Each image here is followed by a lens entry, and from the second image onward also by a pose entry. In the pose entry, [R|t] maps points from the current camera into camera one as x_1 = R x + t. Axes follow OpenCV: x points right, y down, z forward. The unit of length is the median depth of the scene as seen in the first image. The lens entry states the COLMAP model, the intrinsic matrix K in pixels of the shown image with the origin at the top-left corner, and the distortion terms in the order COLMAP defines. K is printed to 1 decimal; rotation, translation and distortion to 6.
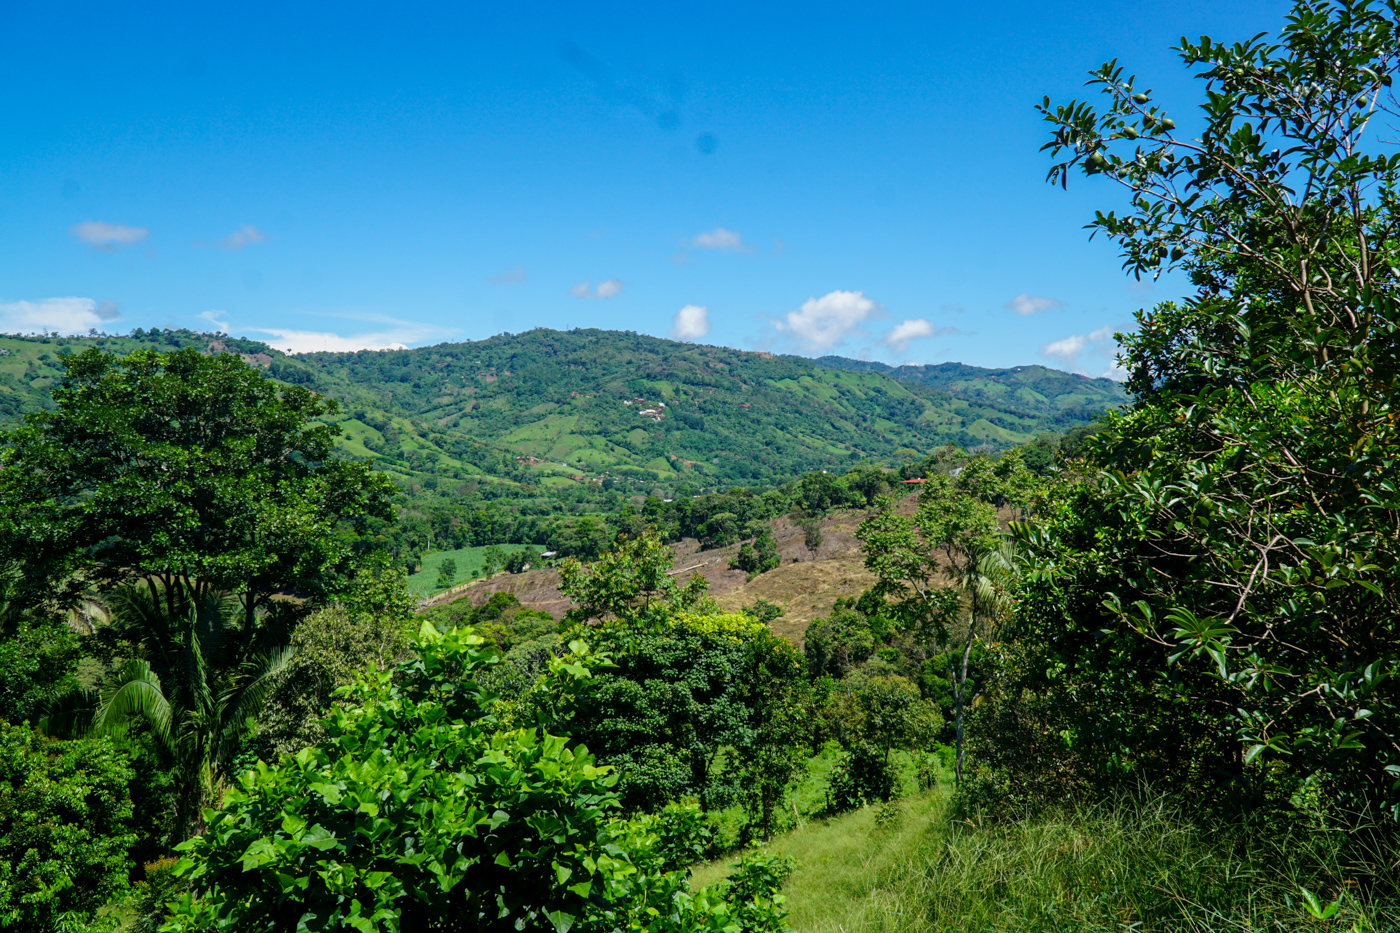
lens RADIAL K [[1117.5, 0, 718.9], [0, 1117.5, 452.7], [0, 0, 1]] dist [-0.027469, 0.001568]
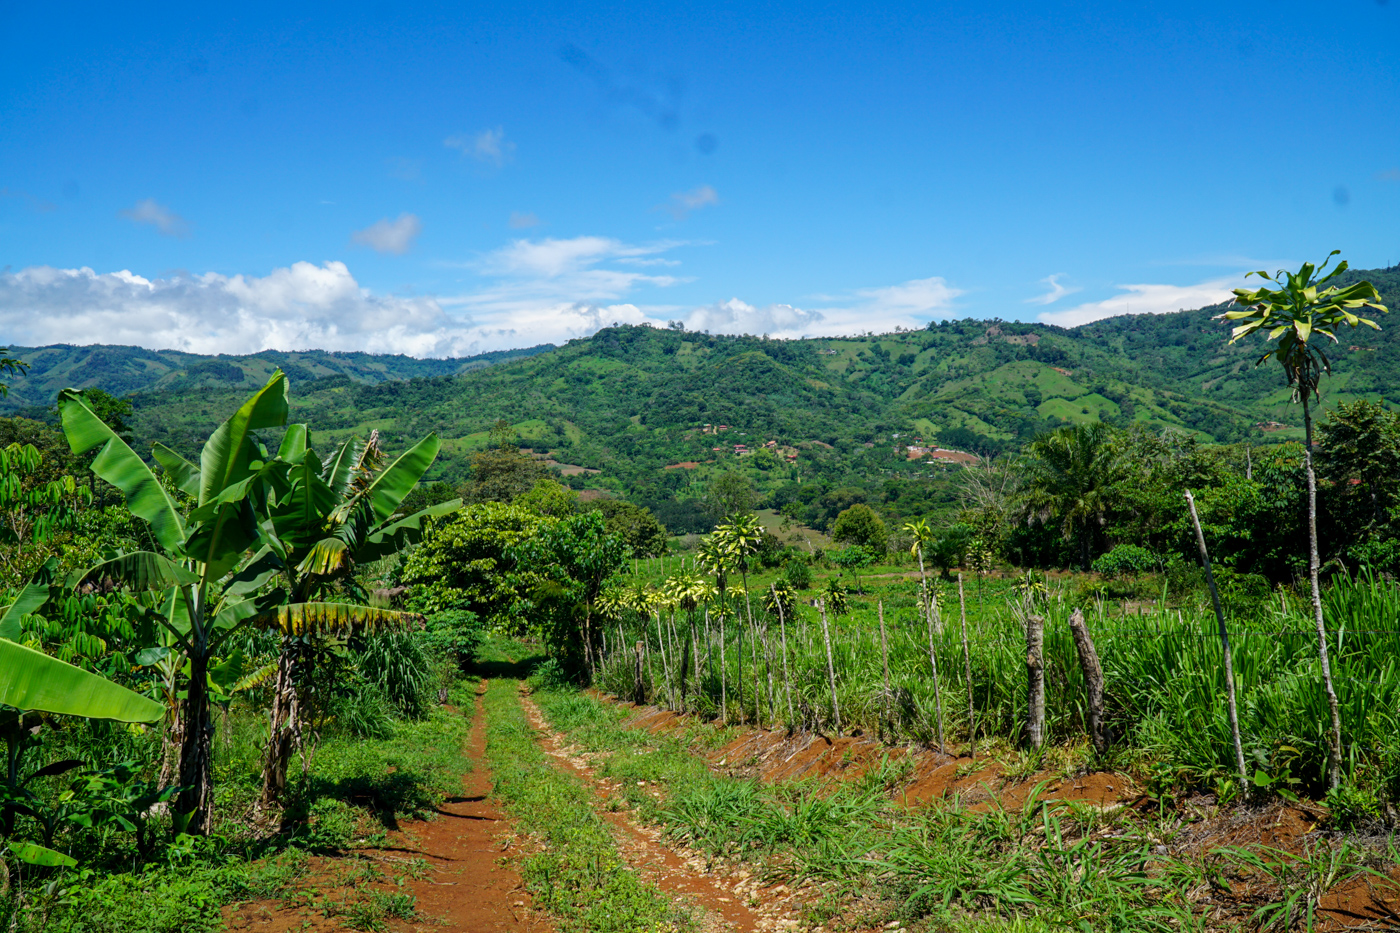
lens RADIAL K [[1118.1, 0, 696.5], [0, 1118.1, 466.2], [0, 0, 1]] dist [-0.002954, -0.003840]
pose [[0.735615, -0.009105, -0.677338, 0.130173], [0.044866, 0.998369, 0.035306, -0.015483], [0.675912, -0.056361, 0.734824, -0.072356]]
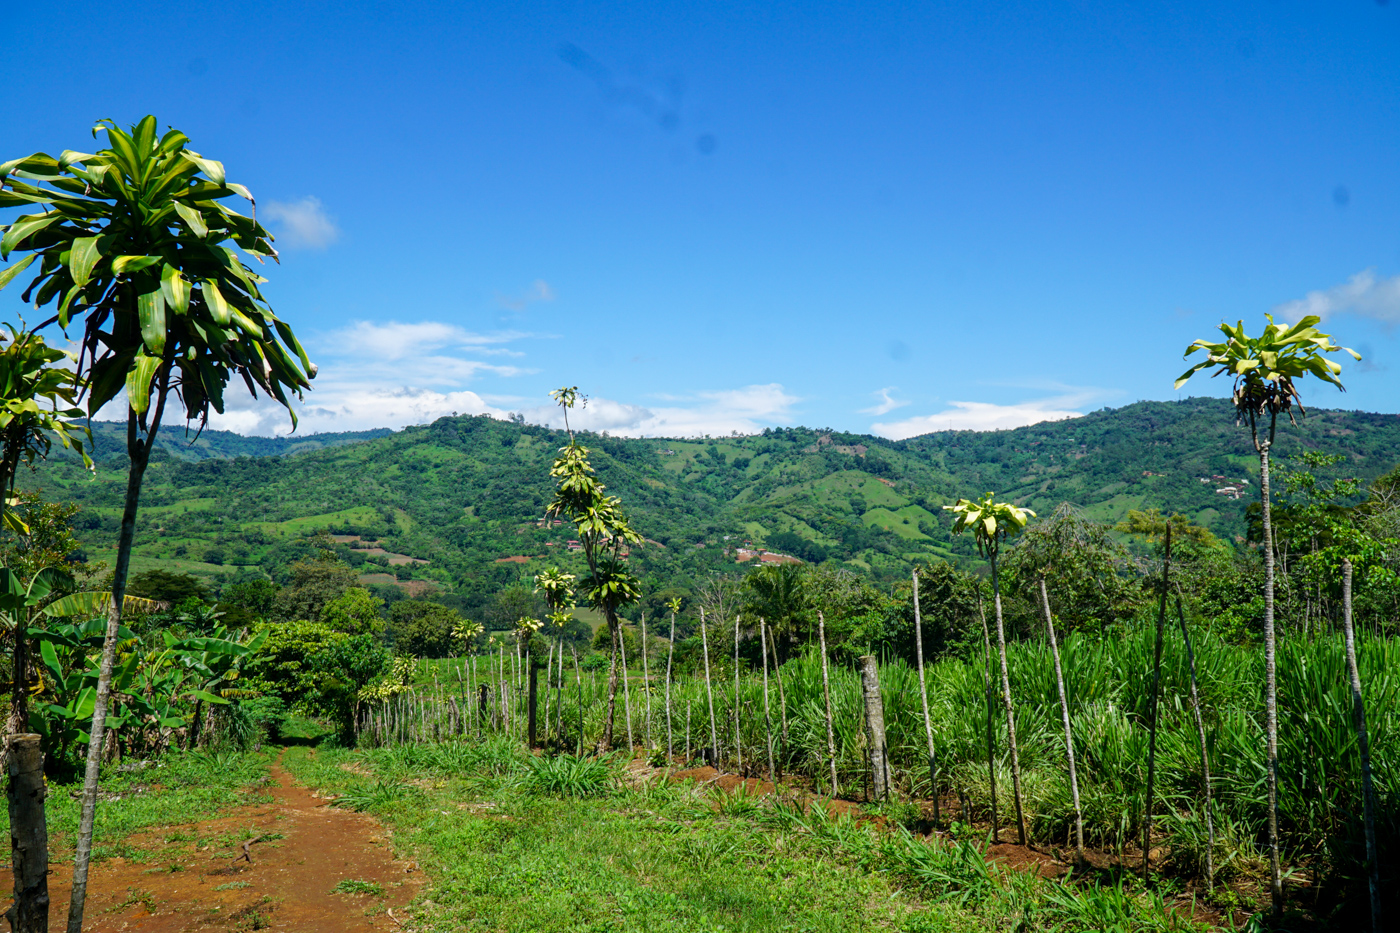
lens RADIAL K [[1119.0, 0, 693.0], [0, 1119.0, 457.6], [0, 0, 1]] dist [-0.001222, -0.014588]
pose [[0.824327, -0.032207, -0.565198, 0.140057], [0.001879, 0.998531, -0.054158, -0.017173], [0.566111, 0.043582, 0.823176, -0.079308]]
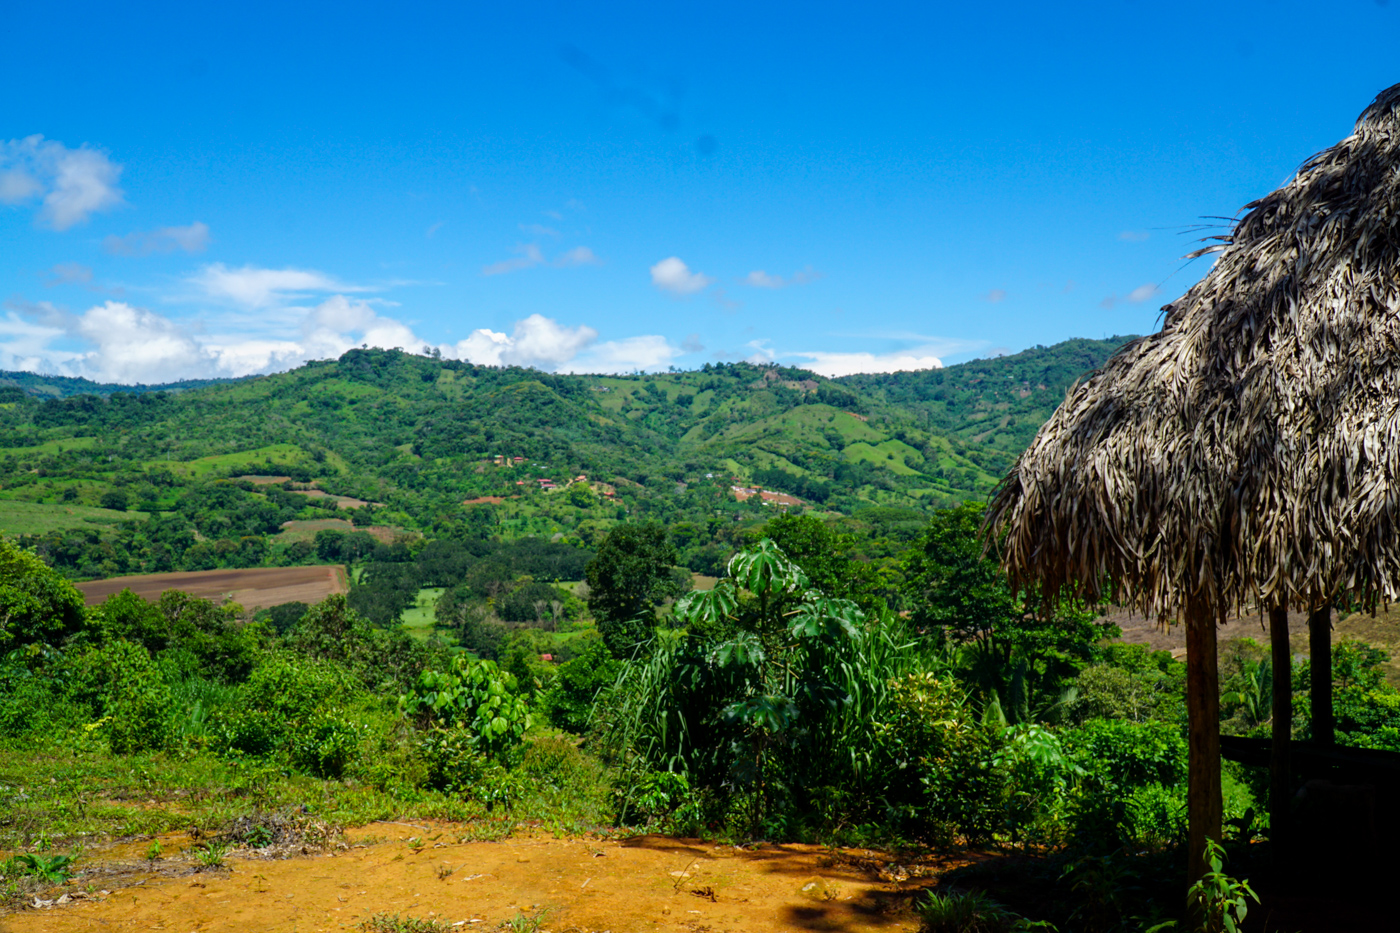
lens RADIAL K [[1113.7, 0, 697.2], [0, 1113.7, 456.9], [0, 0, 1]] dist [-0.001447, 0.010268]
pose [[0.884612, -0.018207, -0.465972, -0.002839], [0.014508, 0.999828, -0.011524, -0.004062], [0.466102, 0.003434, 0.884725, -0.018770]]
